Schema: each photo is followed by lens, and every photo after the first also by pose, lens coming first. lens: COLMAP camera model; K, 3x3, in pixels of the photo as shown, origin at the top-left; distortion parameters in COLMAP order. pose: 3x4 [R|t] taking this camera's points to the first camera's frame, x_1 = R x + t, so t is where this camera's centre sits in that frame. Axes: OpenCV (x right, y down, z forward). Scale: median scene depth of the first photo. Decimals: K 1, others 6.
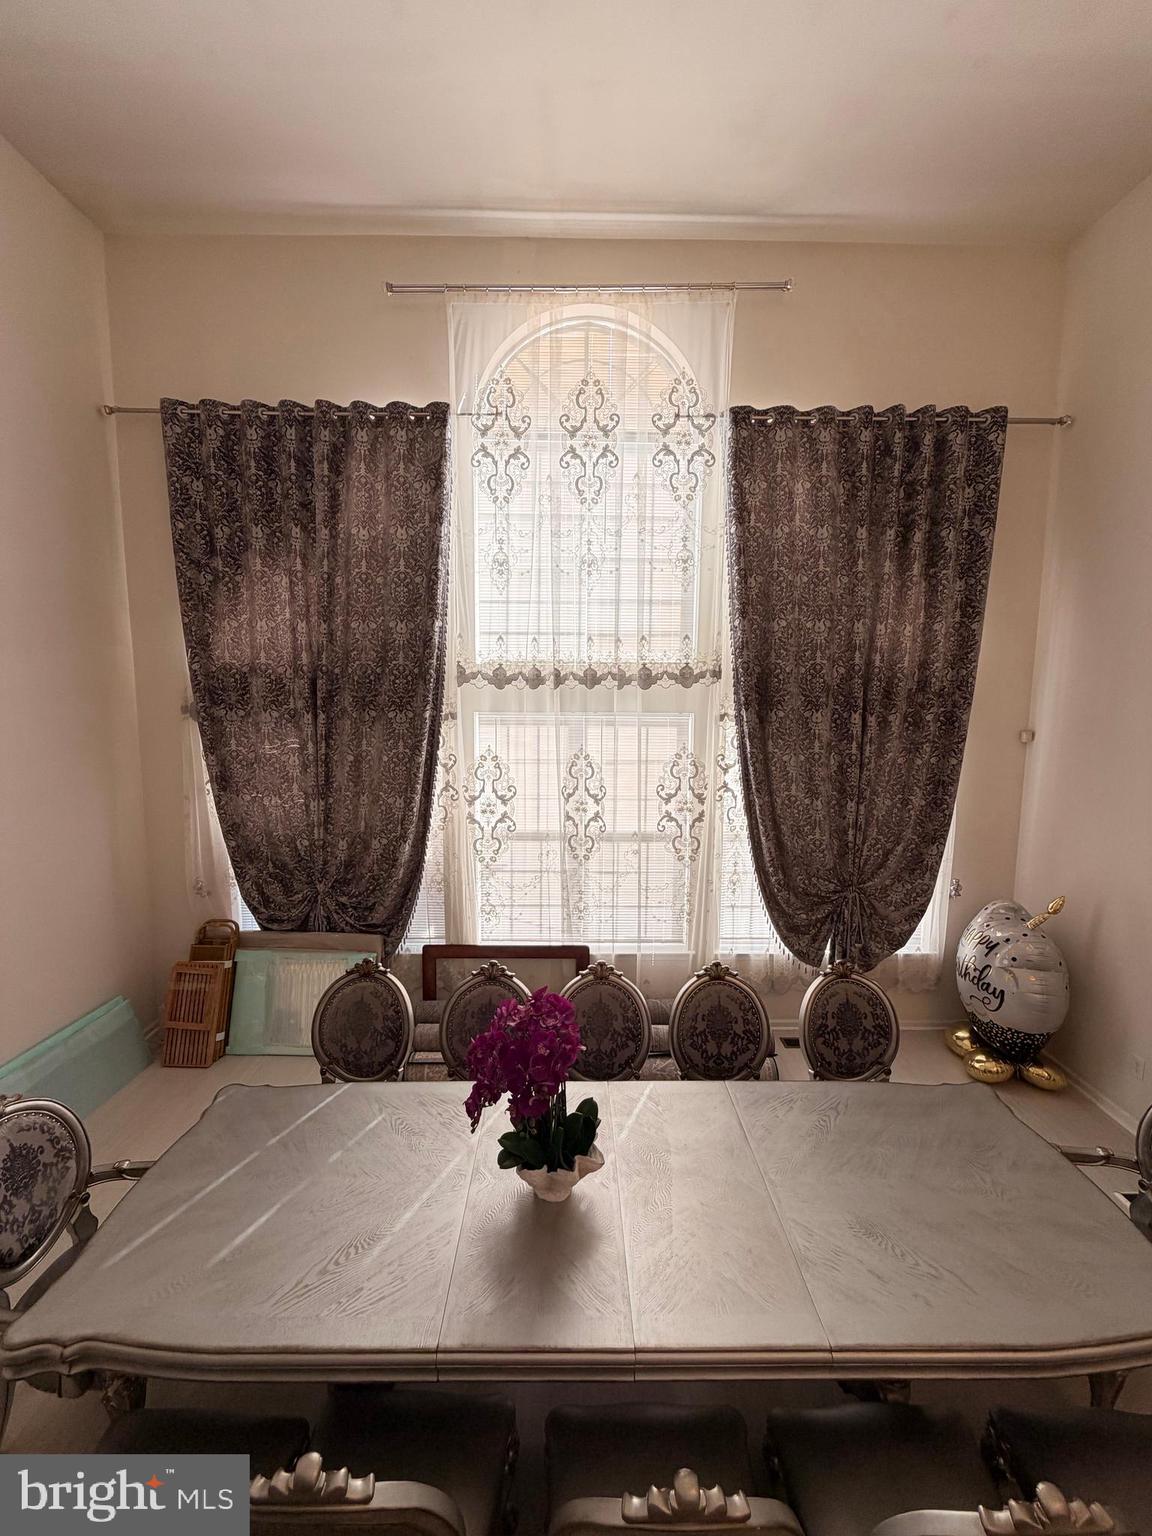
lens RADIAL K [[614.4, 0, 575.9], [0, 614.4, 767.2], [0, 0, 1]] dist [0.001167, 0.000850]
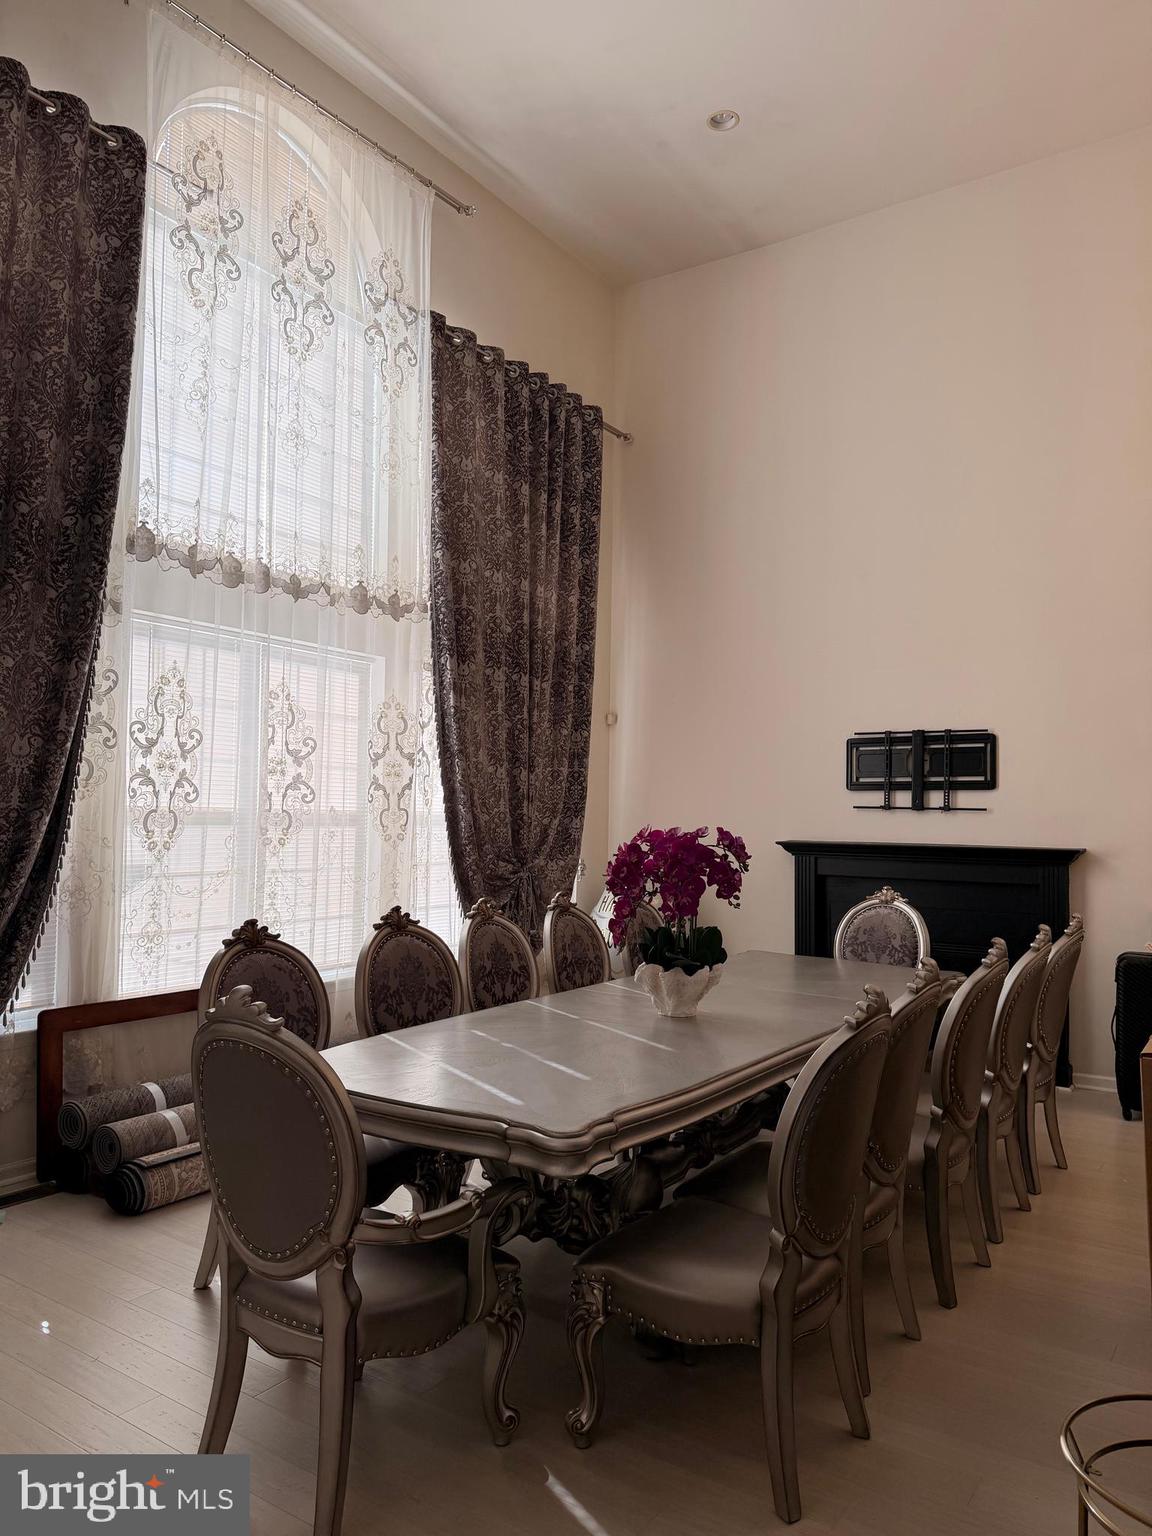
lens RADIAL K [[1077.5, 0, 577.3], [0, 1077.5, 778.8], [0, 0, 1]] dist [0.069277, -0.087911]
pose [[0.565818, 0.031297, 0.823936, -0.840026], [0.083023, 0.992038, -0.094696, 0.229247], [-0.820340, 0.121987, 0.558715, 0.037526]]
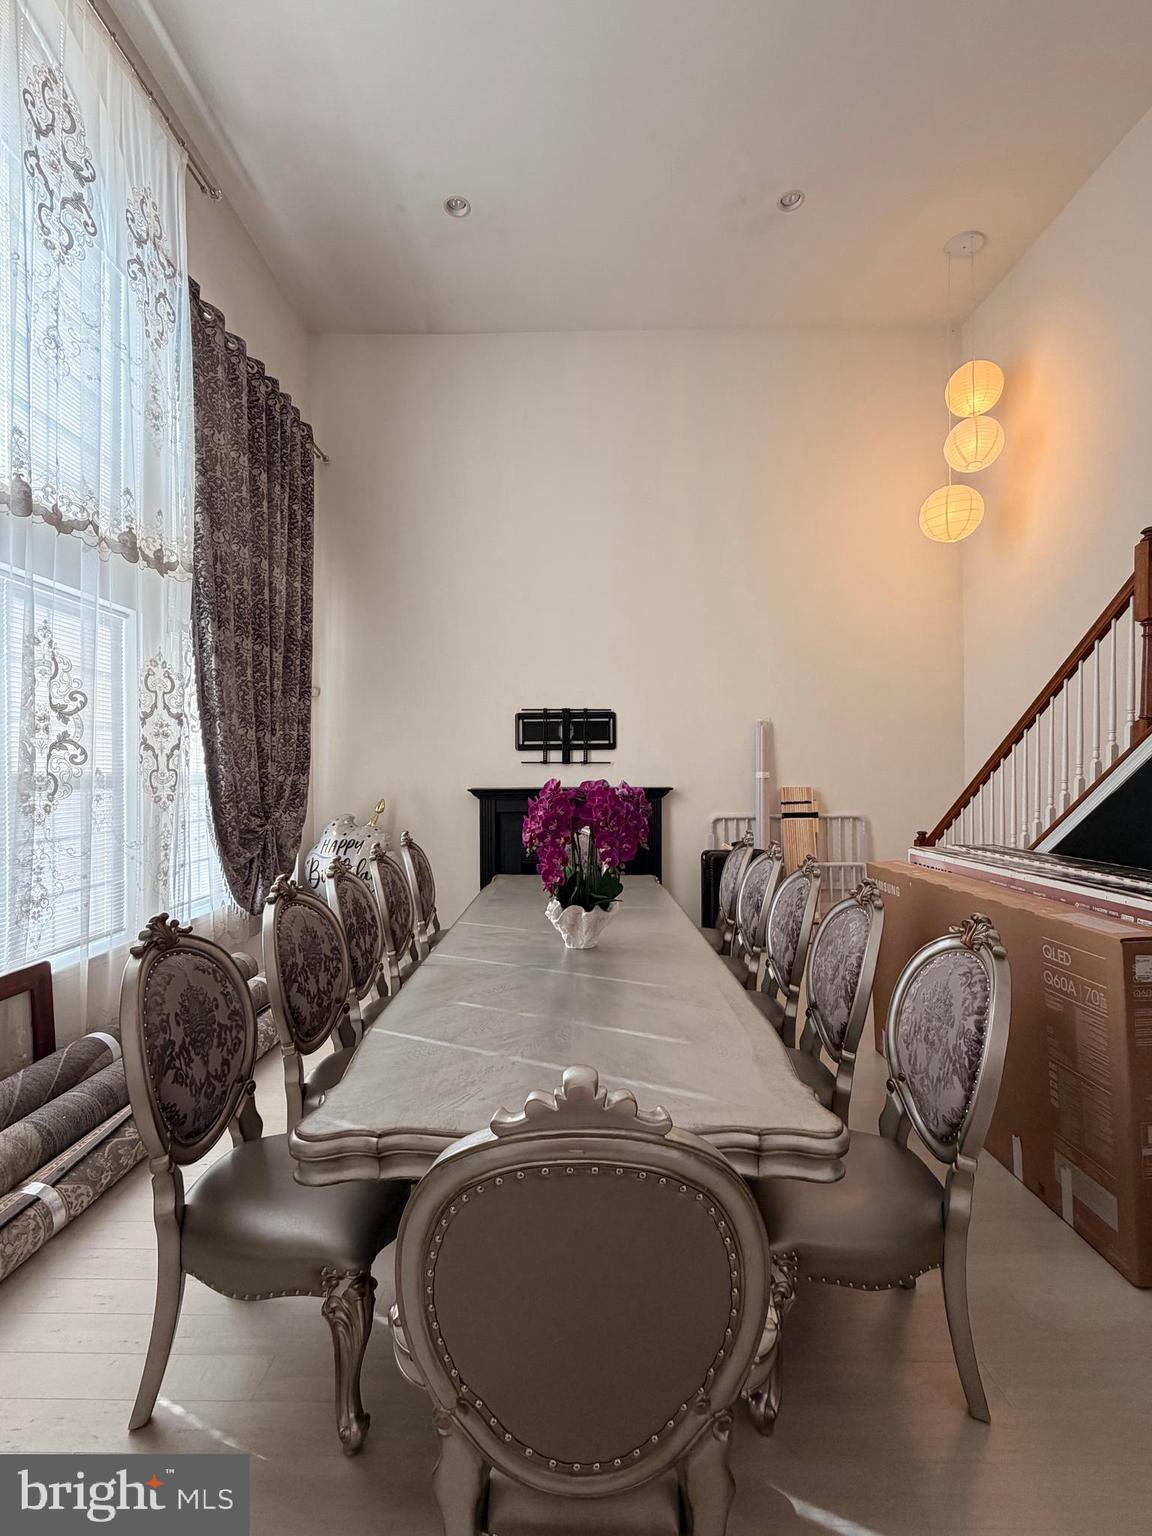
lens RADIAL K [[682.0, 0, 579.7], [0, 682.0, 770.1], [0, 0, 1]] dist [-0.000229, 0.001649]
pose [[0.009363, -0.004123, 0.999948, -0.685138], [0.119629, 0.992814, 0.002973, 0.177186], [-0.992775, 0.119595, 0.009789, 0.486053]]
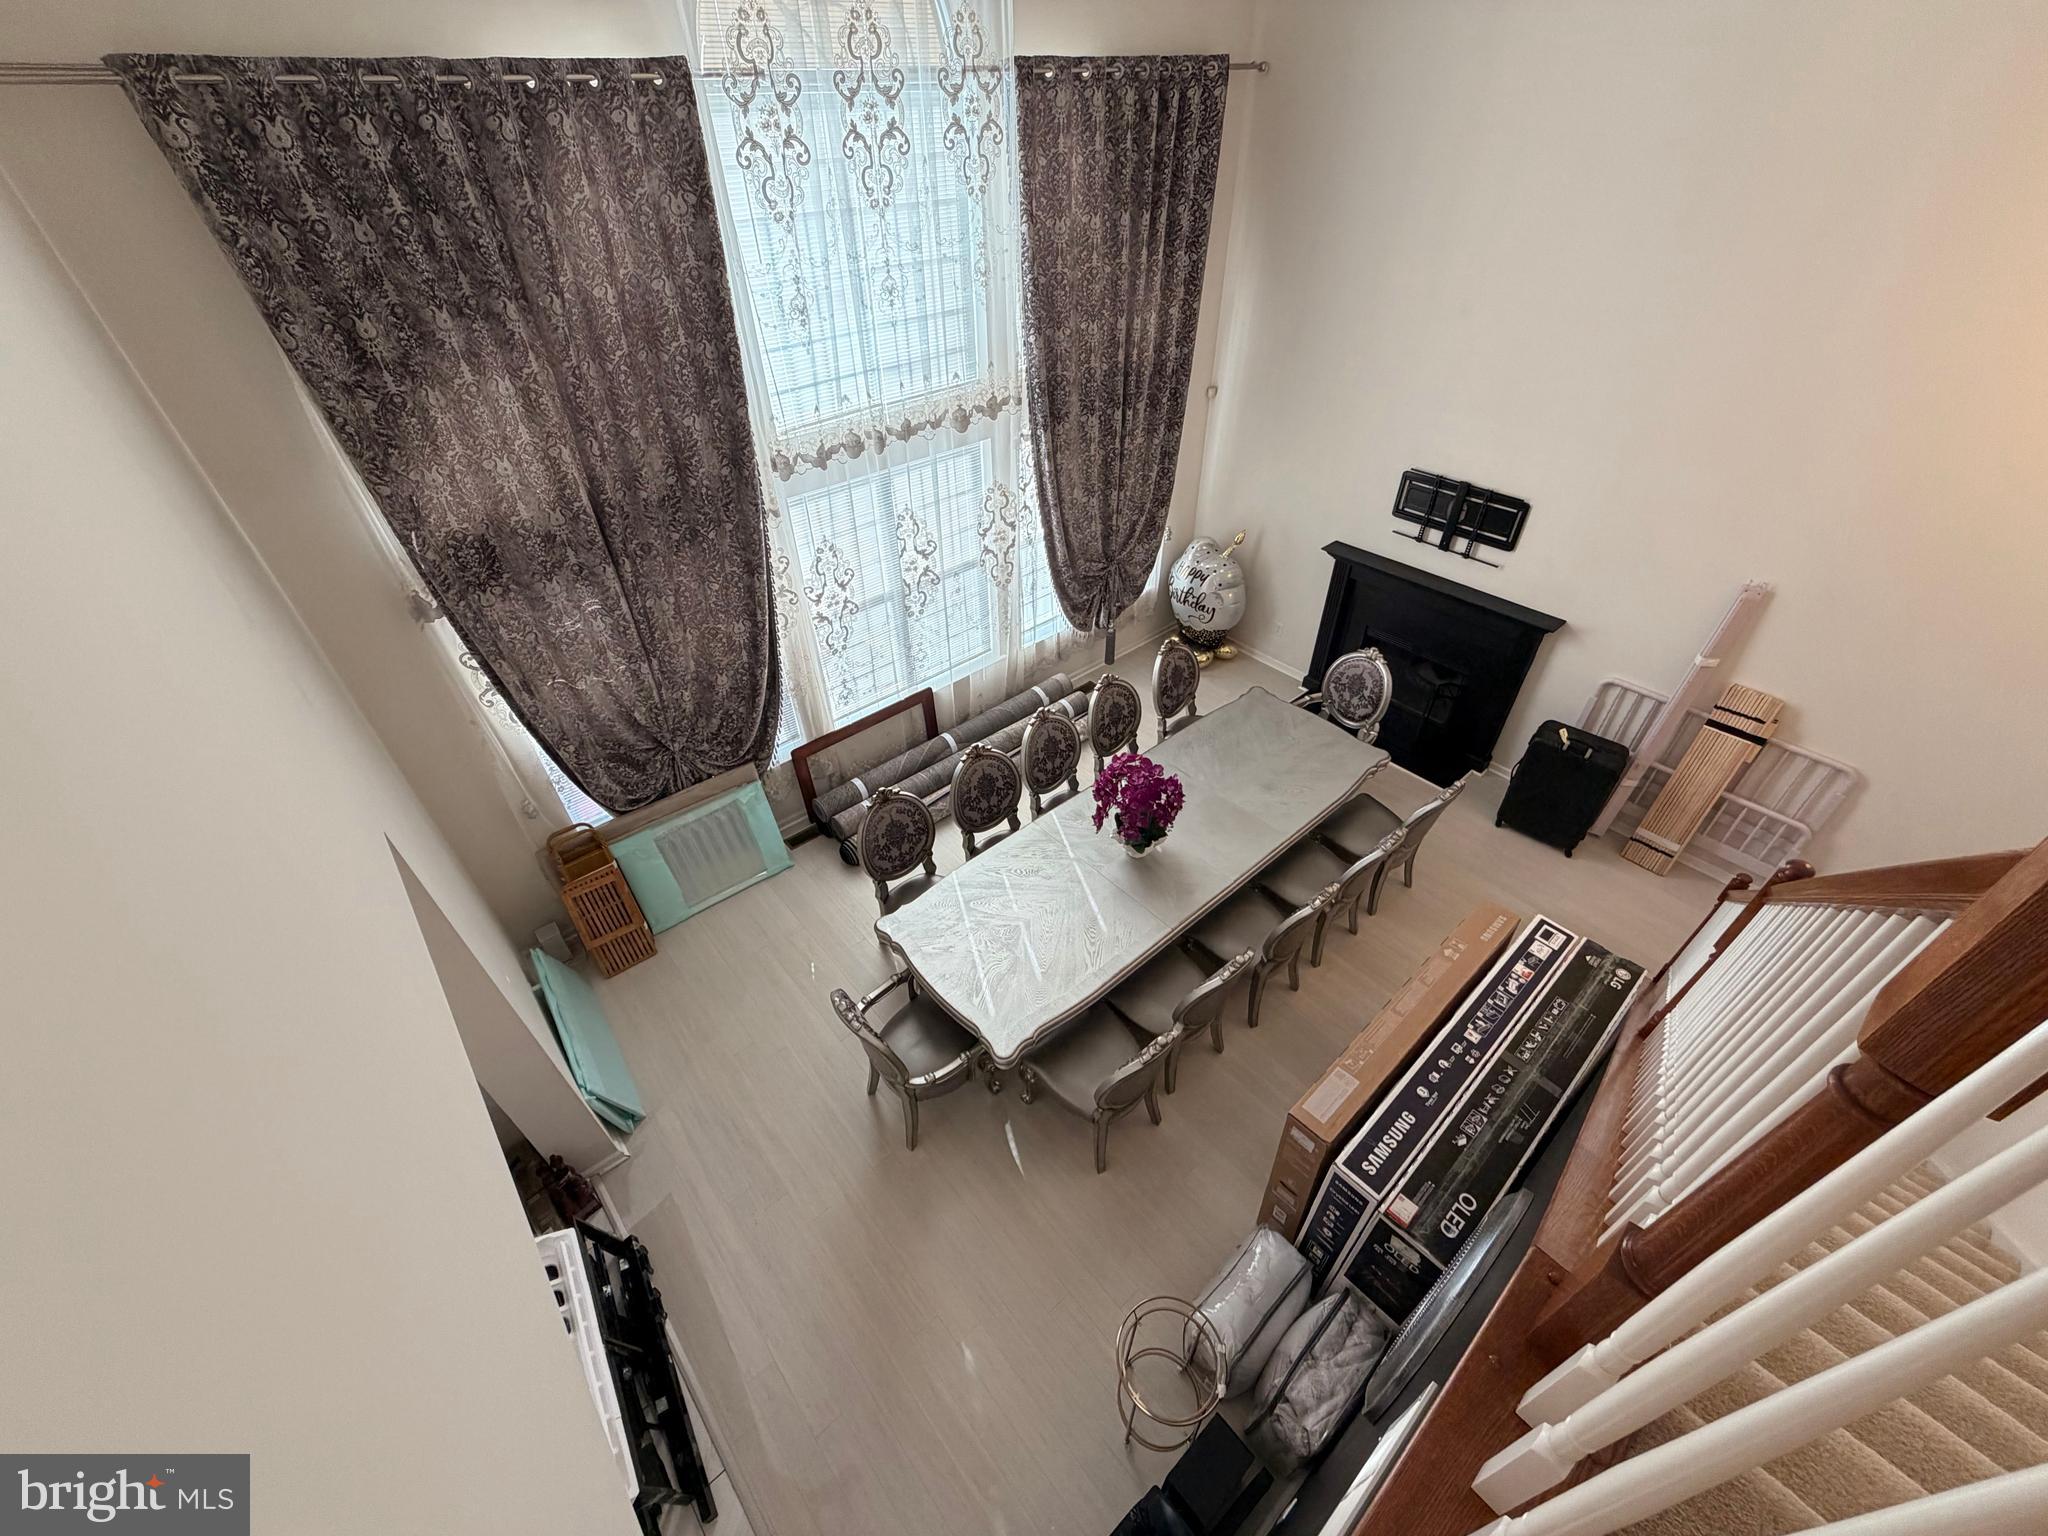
lens RADIAL K [[819.3, 0, 1026.8], [0, 819.3, 771.0], [0, 0, 1]] dist [0.001167, 0.000850]
pose [[0.760547, -0.432157, 0.484571, -0.642651], [0.095823, 0.812852, 0.574534, -0.413672], [-0.642174, -0.390527, 0.659623, -0.101509]]
